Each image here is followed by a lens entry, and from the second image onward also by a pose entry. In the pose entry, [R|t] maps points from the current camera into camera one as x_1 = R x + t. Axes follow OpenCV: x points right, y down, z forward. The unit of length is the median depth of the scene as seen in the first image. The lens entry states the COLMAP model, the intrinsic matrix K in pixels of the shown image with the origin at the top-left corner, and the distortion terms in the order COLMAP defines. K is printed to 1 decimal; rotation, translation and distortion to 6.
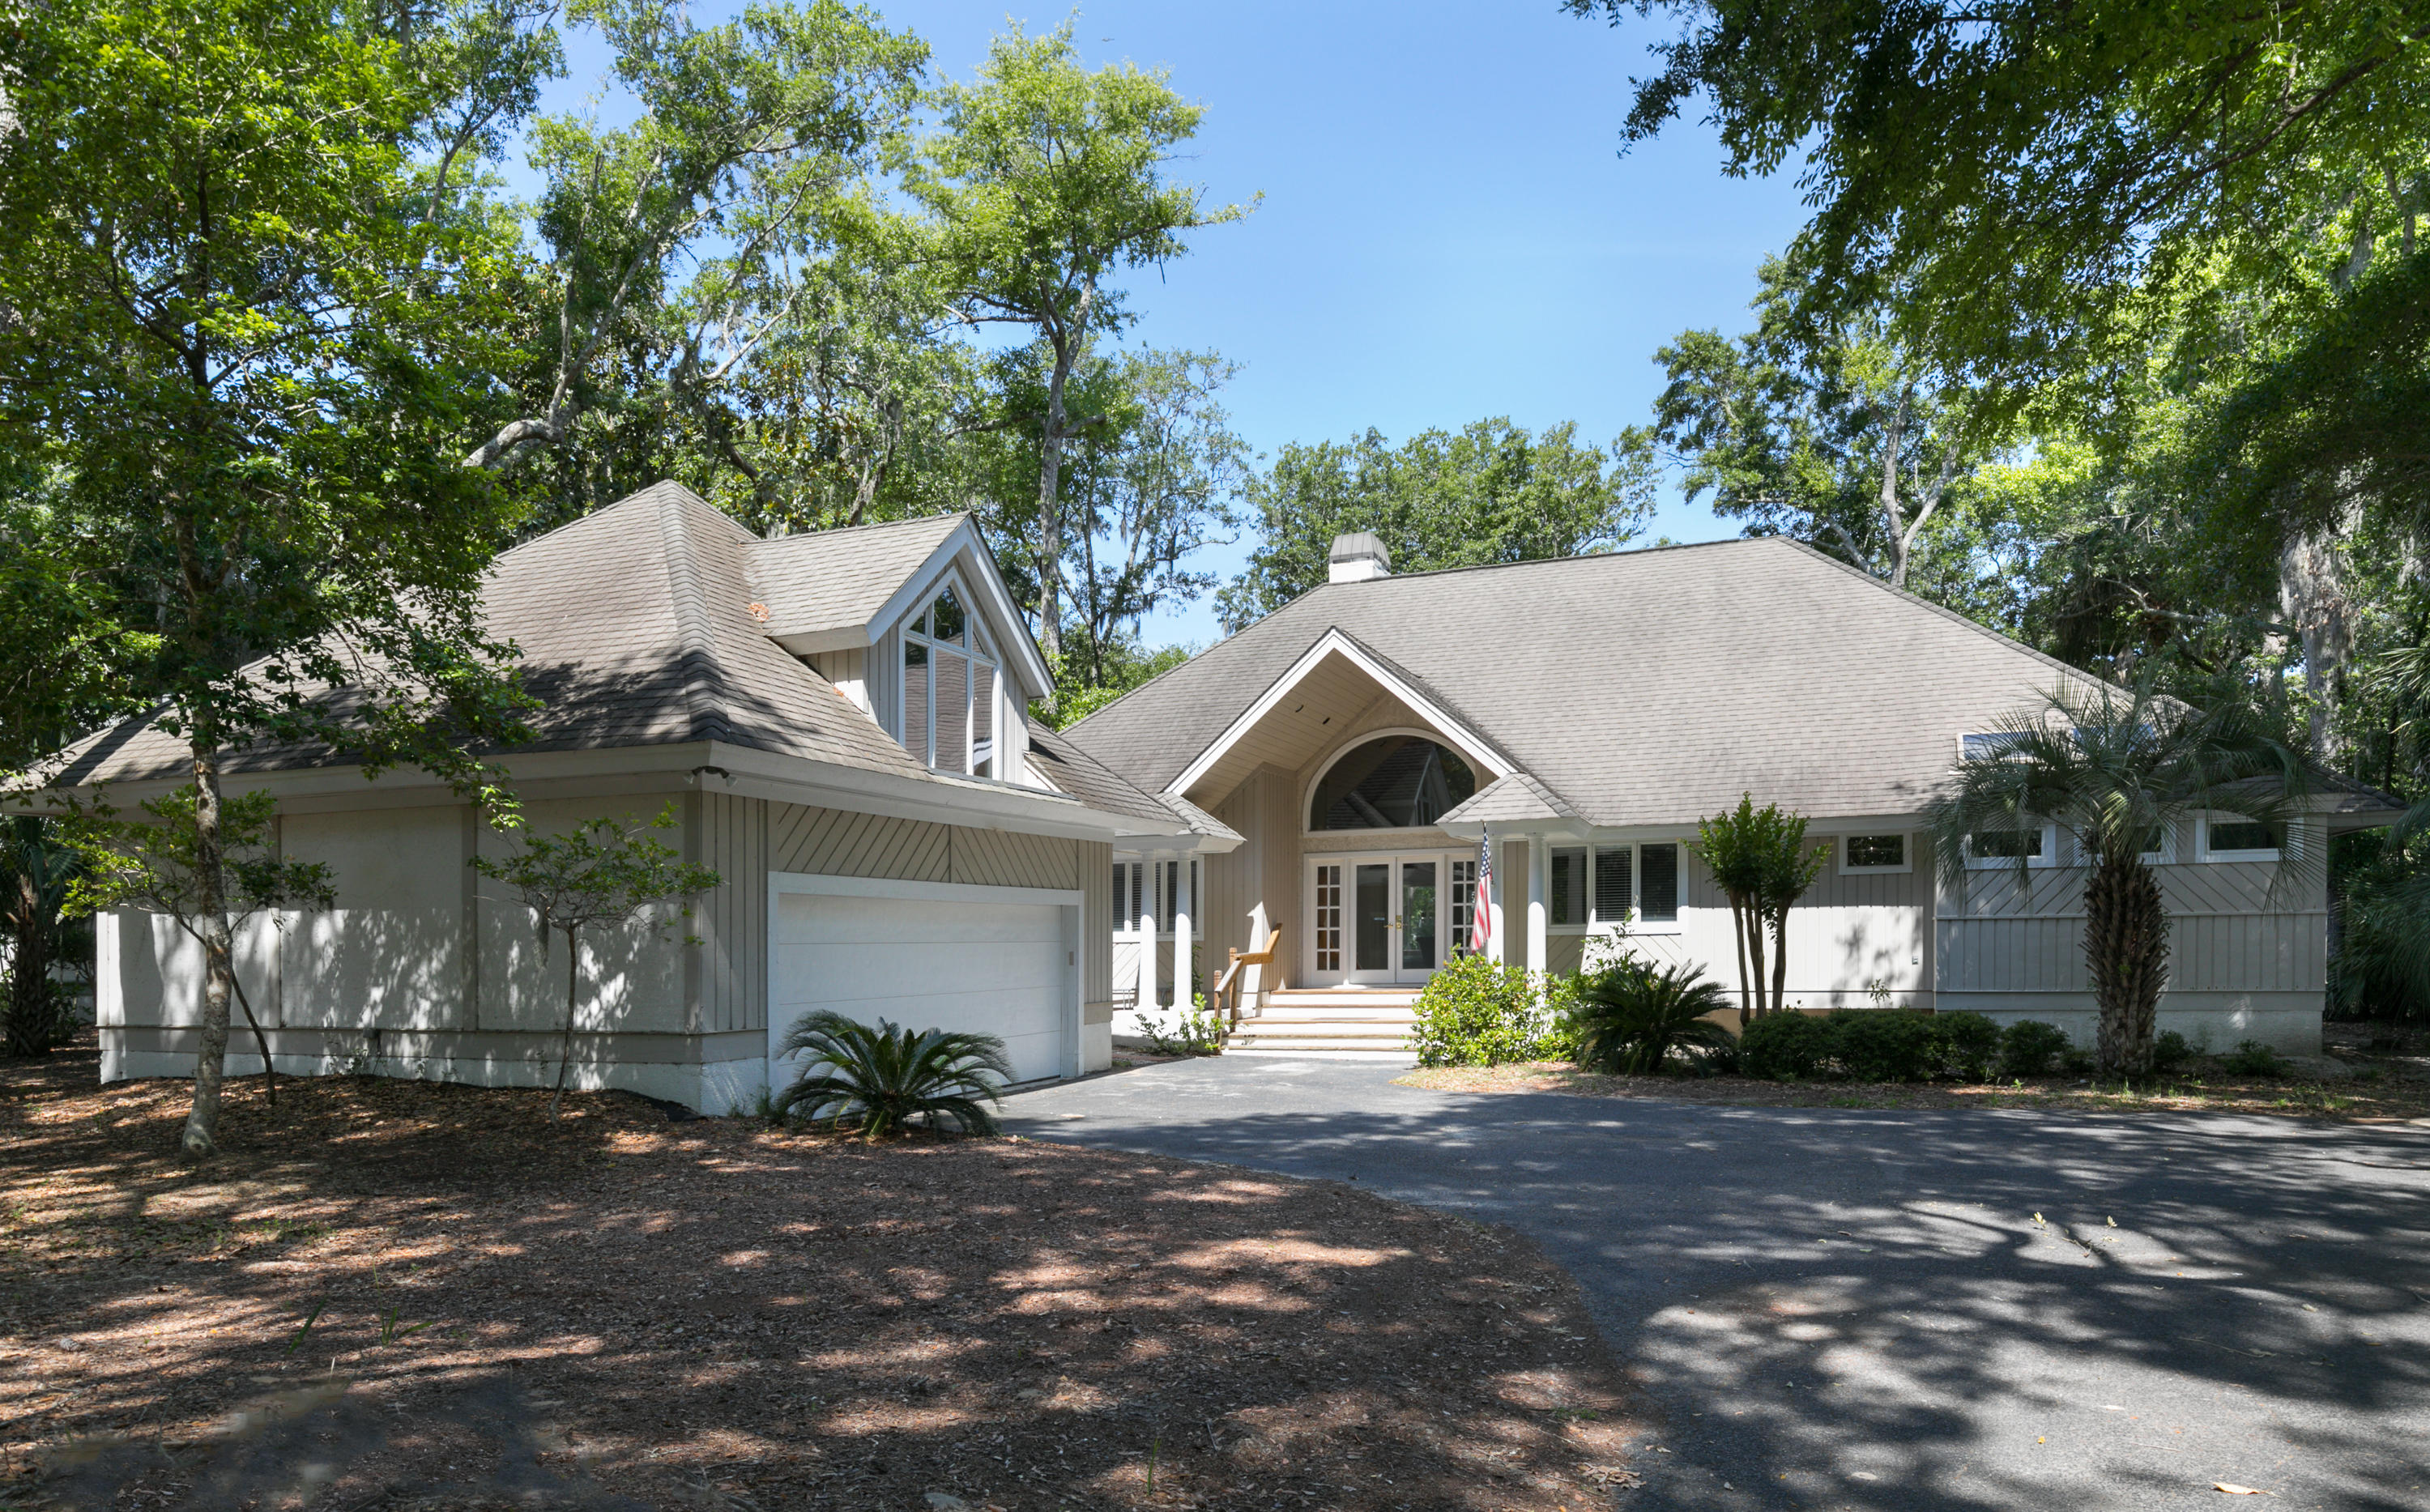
lens RADIAL K [[1495.4, 0, 1221.0], [0, 1495.4, 941.4], [0, 0, 1]] dist [0.004783, 0.002224]
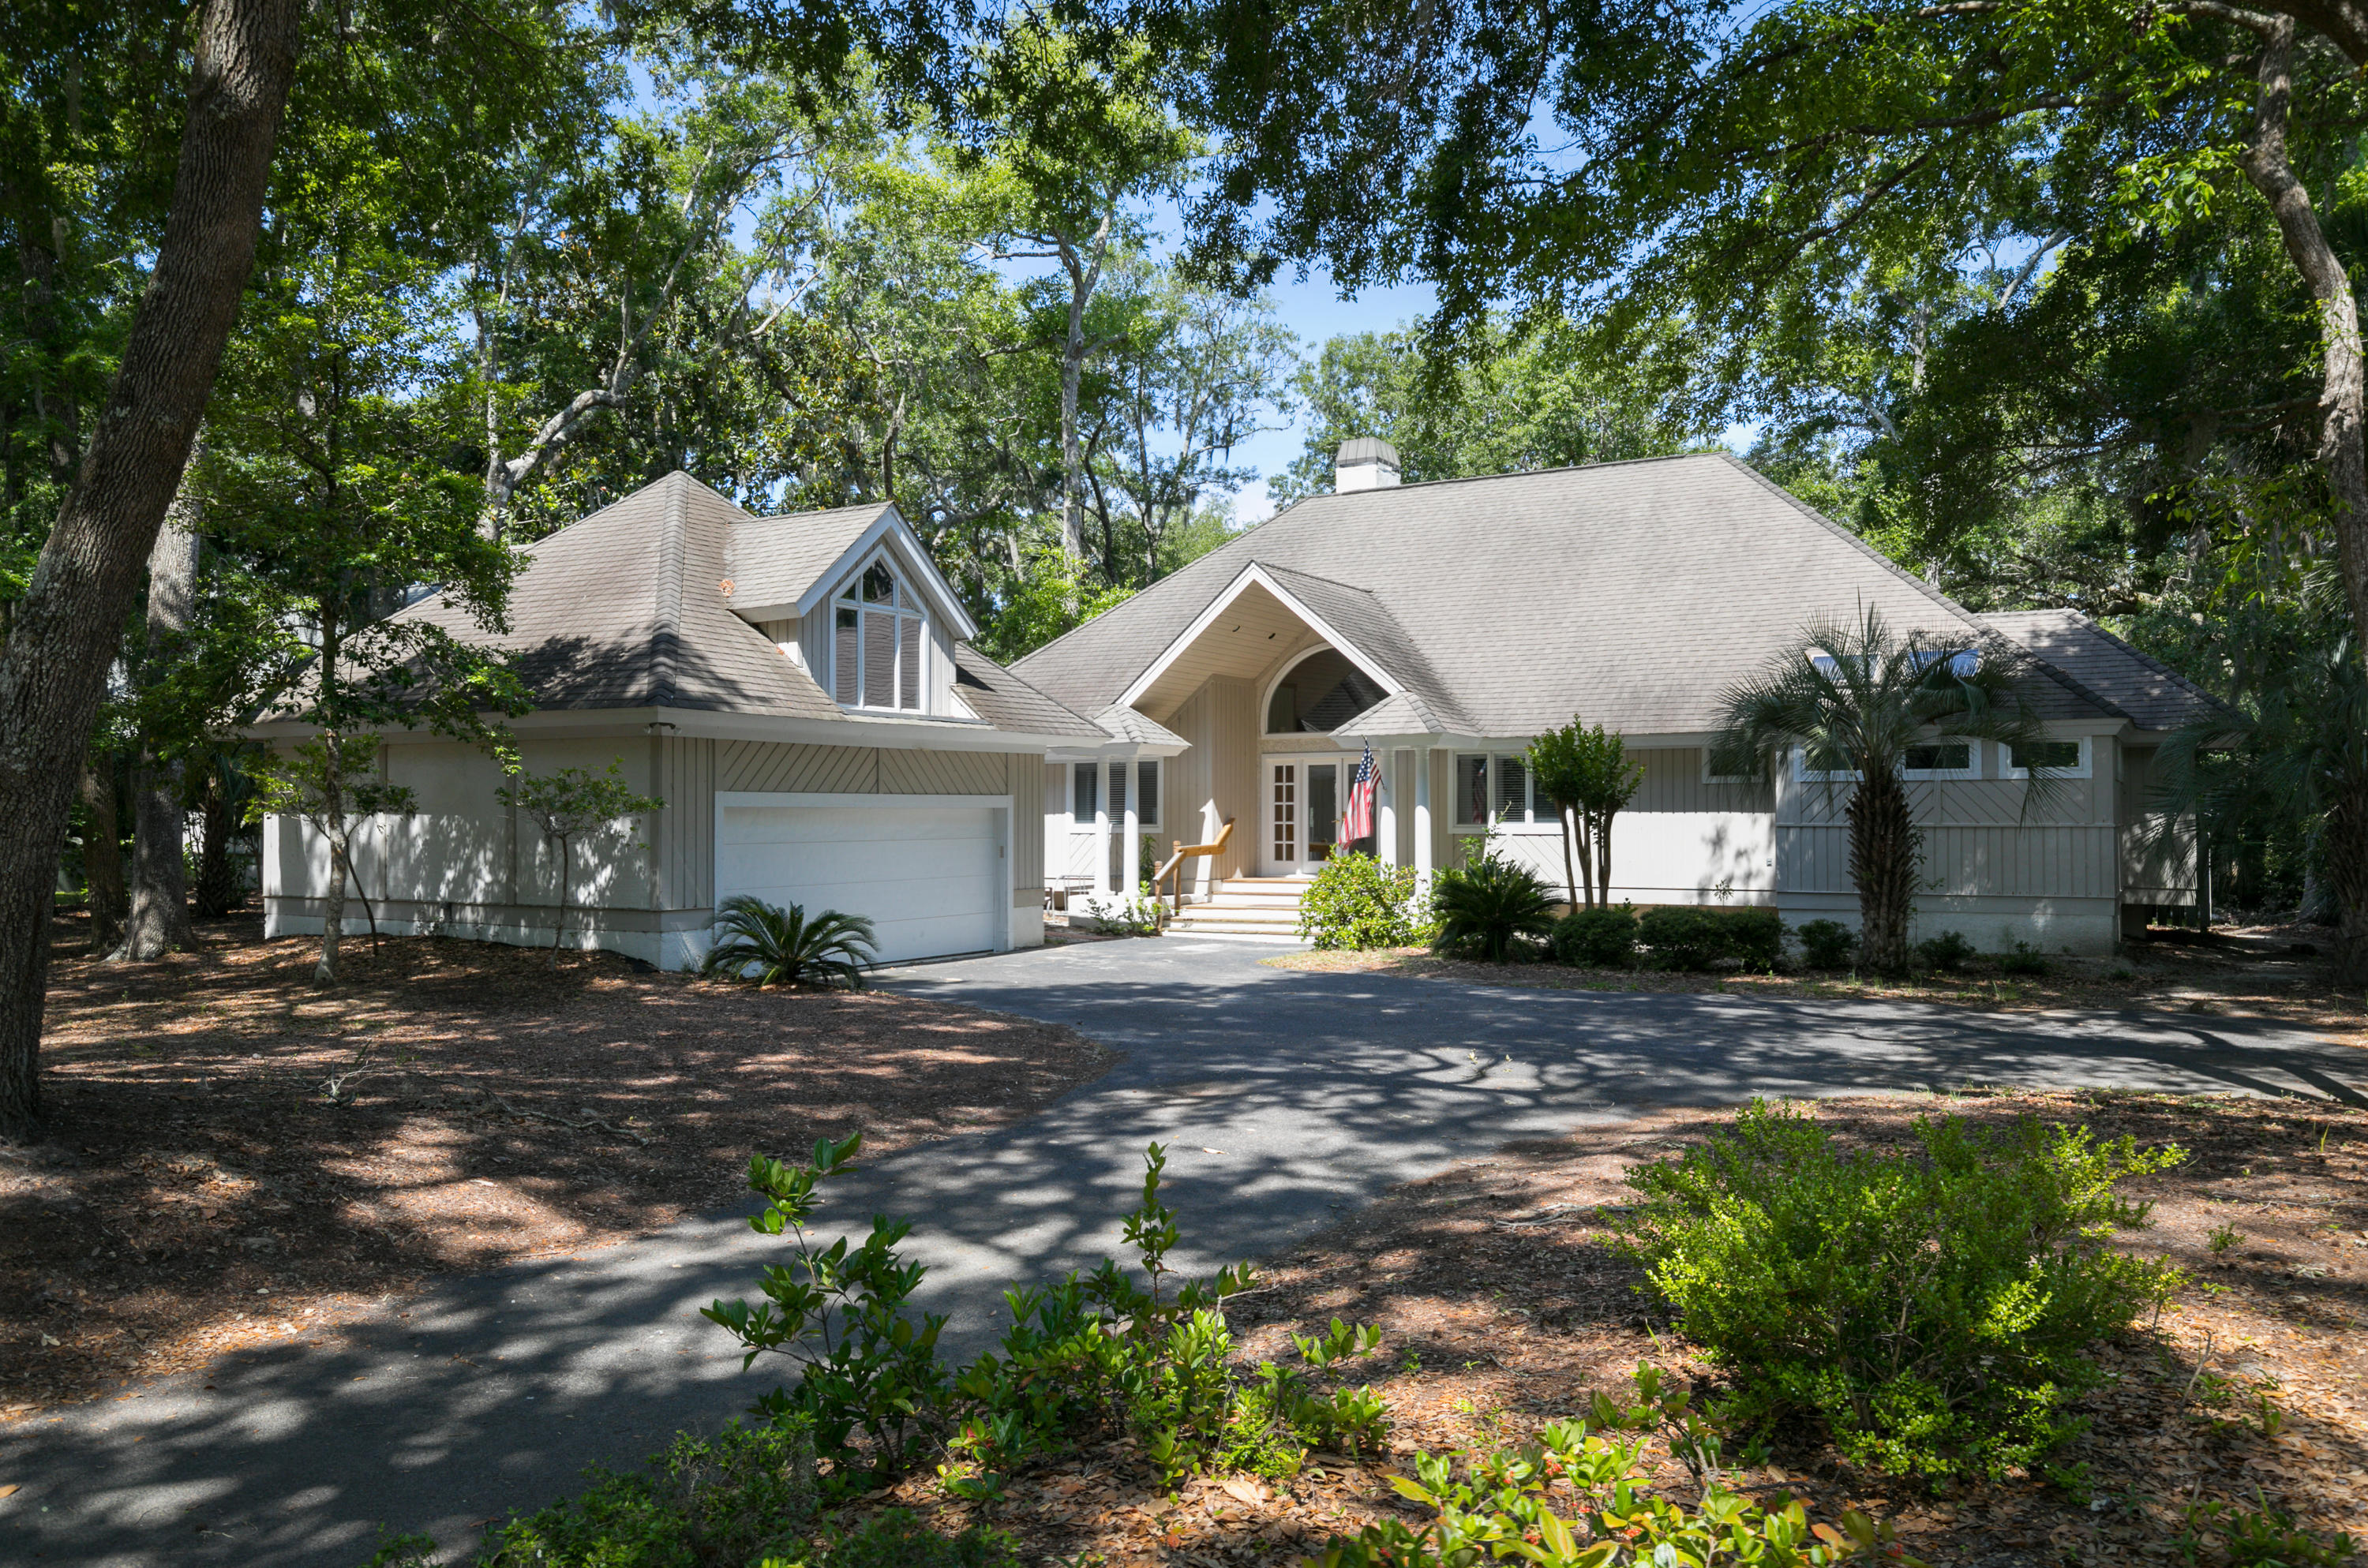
lens RADIAL K [[1701.2, 0, 1181.7], [0, 1701.2, 791.4], [0, 0, 1]] dist [-0.010997, -0.002659]
pose [[0.989880, 0.008338, -0.141665, 0.214230], [-0.009811, 0.999905, -0.009698, -0.022842], [0.141571, 0.010989, 0.989867, -0.297259]]
